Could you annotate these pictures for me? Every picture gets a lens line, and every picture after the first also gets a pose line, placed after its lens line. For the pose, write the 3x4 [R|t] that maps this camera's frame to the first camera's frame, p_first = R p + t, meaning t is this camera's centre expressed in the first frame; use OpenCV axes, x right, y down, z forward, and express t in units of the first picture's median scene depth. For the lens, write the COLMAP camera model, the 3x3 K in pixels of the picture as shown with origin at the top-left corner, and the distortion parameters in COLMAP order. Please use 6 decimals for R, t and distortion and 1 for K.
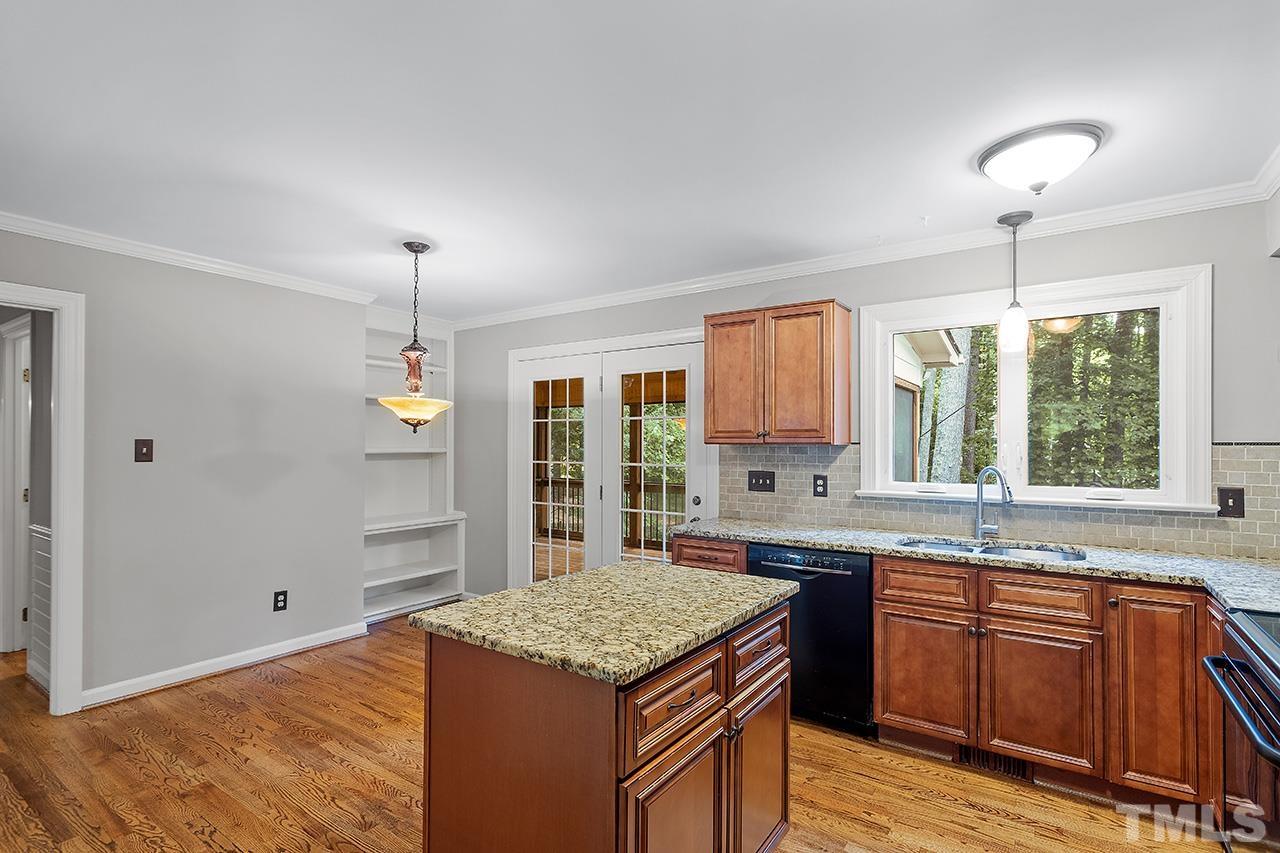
lens RADIAL K [[612.5, 0, 642.0], [0, 612.5, 442.6], [0, 0, 1]] dist [0.005621, -0.000795]
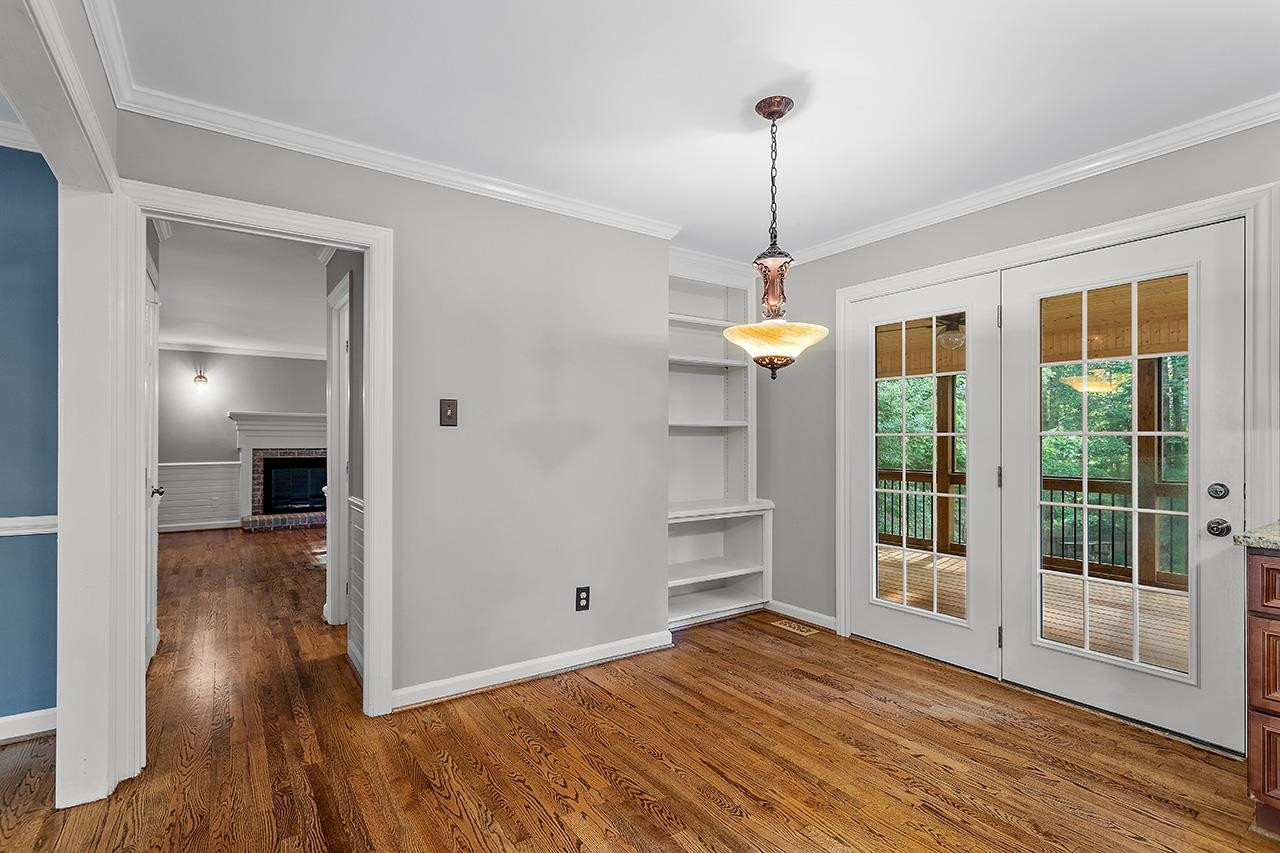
lens RADIAL K [[619.9, 0, 643.9], [0, 619.9, 437.1], [0, 0, 1]] dist [-0.000758, 0.001233]
pose [[0.935847, -0.003407, -0.352390, -0.262682], [0.003651, 0.999993, 0.000026, 0.049435], [0.352388, -0.001311, 0.935853, 0.300857]]
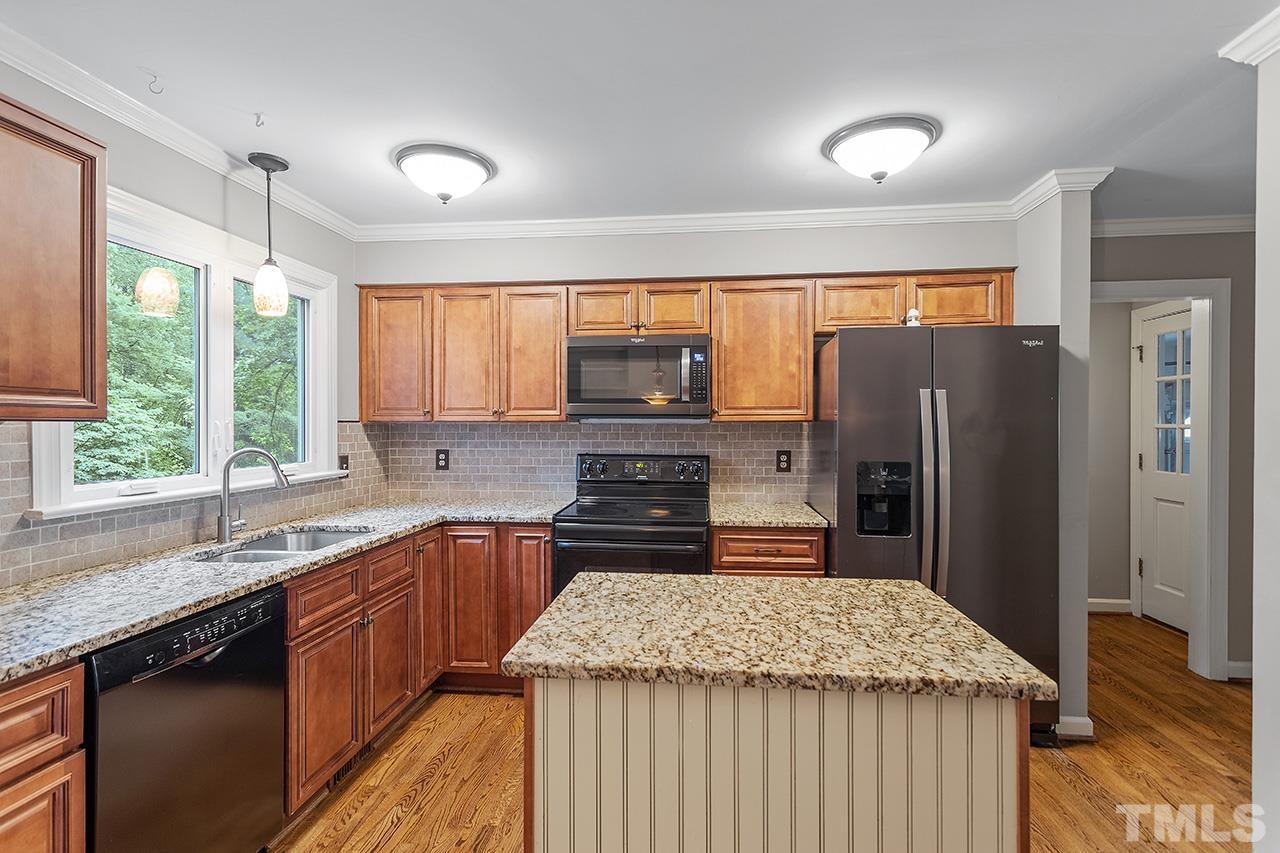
lens RADIAL K [[612.5, 0, 642.6], [0, 612.5, 427.1], [0, 0, 1]] dist [0.005621, -0.000795]
pose [[-0.478587, -0.006794, 0.878014, -0.357098], [-0.004368, 0.999976, 0.005356, 0.003026], [-0.878029, -0.001272, -0.478605, 0.816615]]
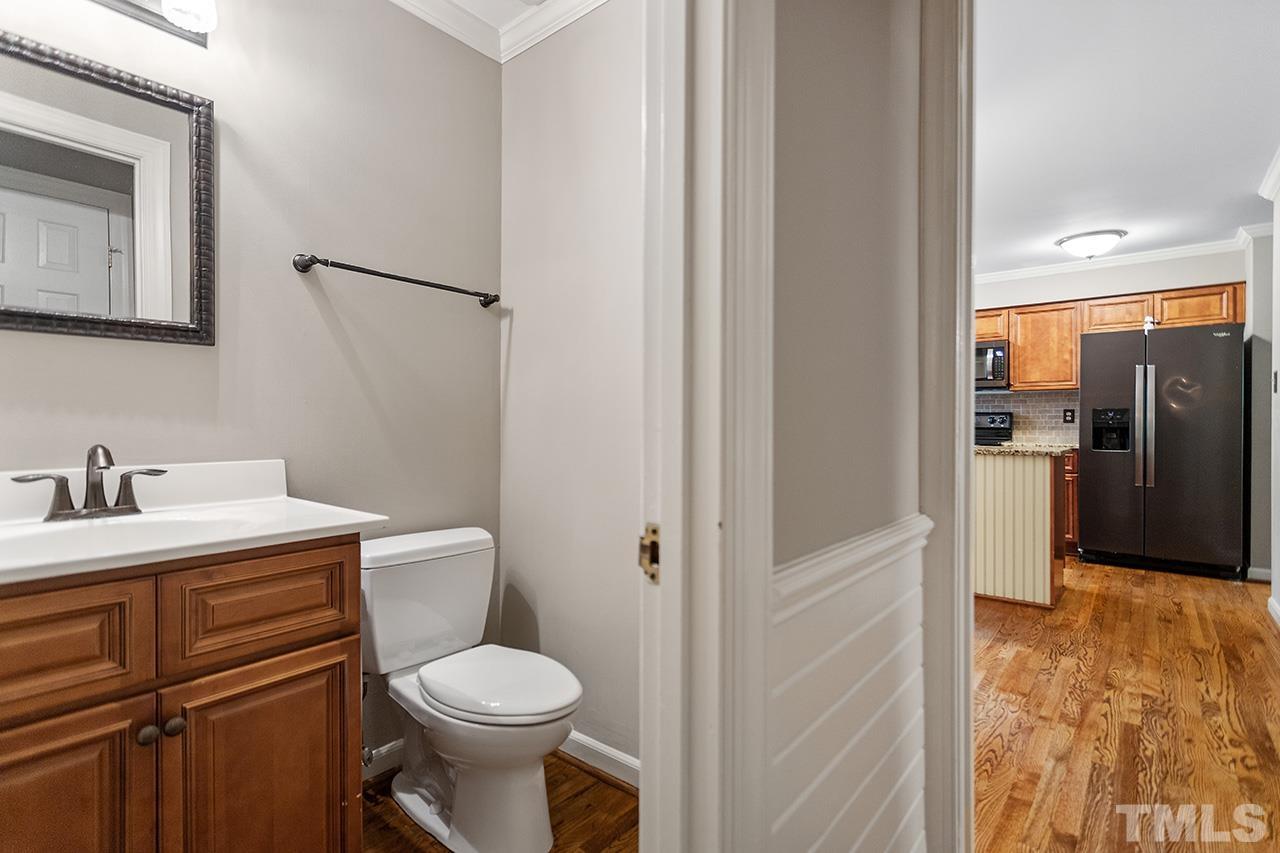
lens RADIAL K [[612.5, 0, 638.9], [0, 612.5, 429.5], [0, 0, 1]] dist [0.005621, -0.000795]
pose [[0.080664, -0.014887, 0.996630, -1.306684], [-0.004647, 0.999872, 0.015312, 0.084023], [-0.996731, -0.005866, 0.080584, 1.124616]]
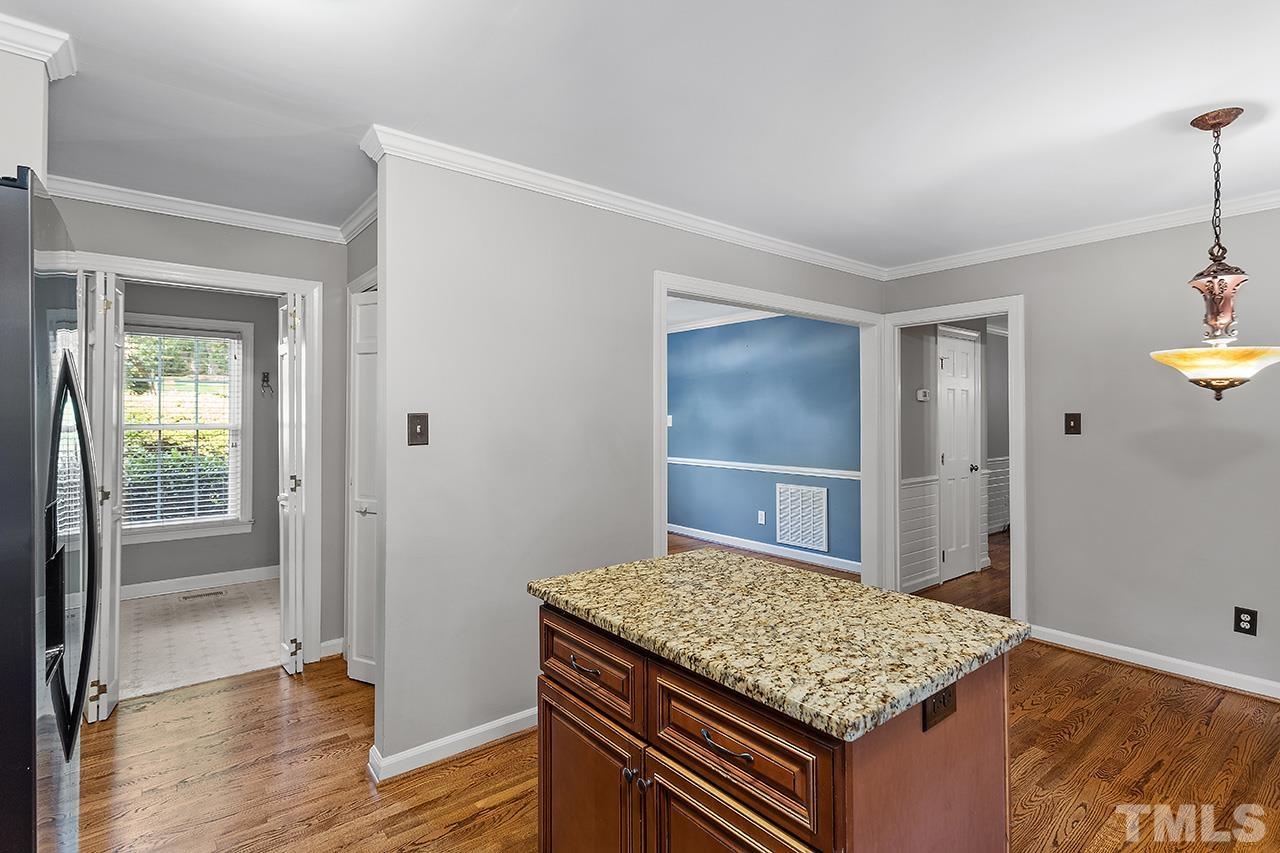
lens RADIAL K [[612.5, 0, 641.3], [0, 612.5, 415.3], [0, 0, 1]] dist [0.005621, -0.000795]
pose [[-0.282318, -0.006144, -0.959301, 0.438938], [0.002542, 0.999971, -0.007153, 0.003990], [0.959317, -0.004458, -0.282294, 0.591356]]
